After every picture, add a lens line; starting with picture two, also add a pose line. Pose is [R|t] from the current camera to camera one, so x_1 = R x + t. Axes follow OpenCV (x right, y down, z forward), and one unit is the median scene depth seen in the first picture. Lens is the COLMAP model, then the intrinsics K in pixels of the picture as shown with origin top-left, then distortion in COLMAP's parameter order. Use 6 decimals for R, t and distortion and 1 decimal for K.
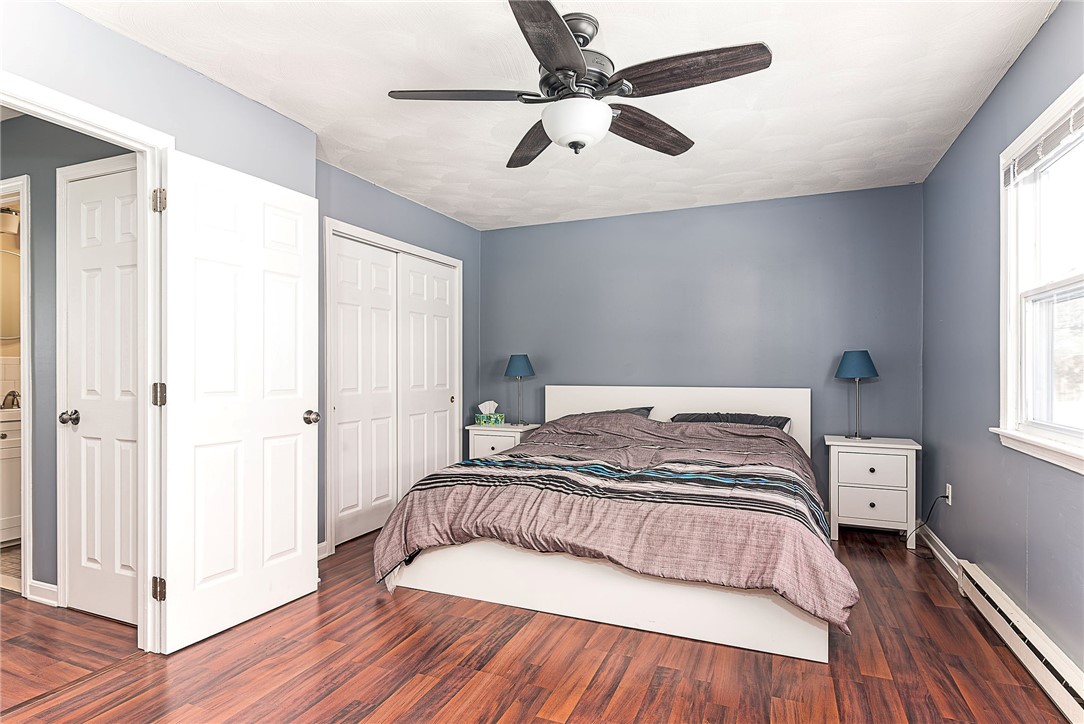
lens RADIAL K [[565.4, 0, 545.3], [0, 565.4, 367.5], [0, 0, 1]] dist [0.001863, -0.000995]
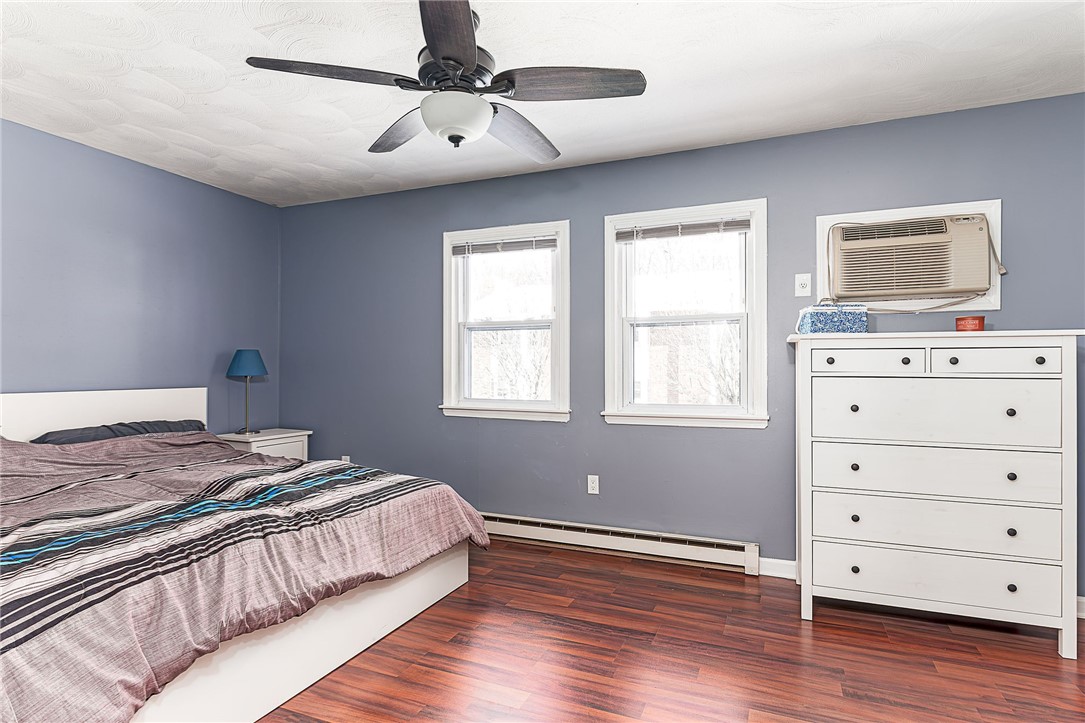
lens RADIAL K [[565.9, 0, 545.3], [0, 565.9, 359.5], [0, 0, 1]] dist [0.001863, -0.000995]
pose [[0.003140, 0.016734, 0.999855, -0.720340], [-0.009395, 0.999816, -0.016703, 0.002200], [-0.999951, -0.009341, 0.003297, 0.654789]]
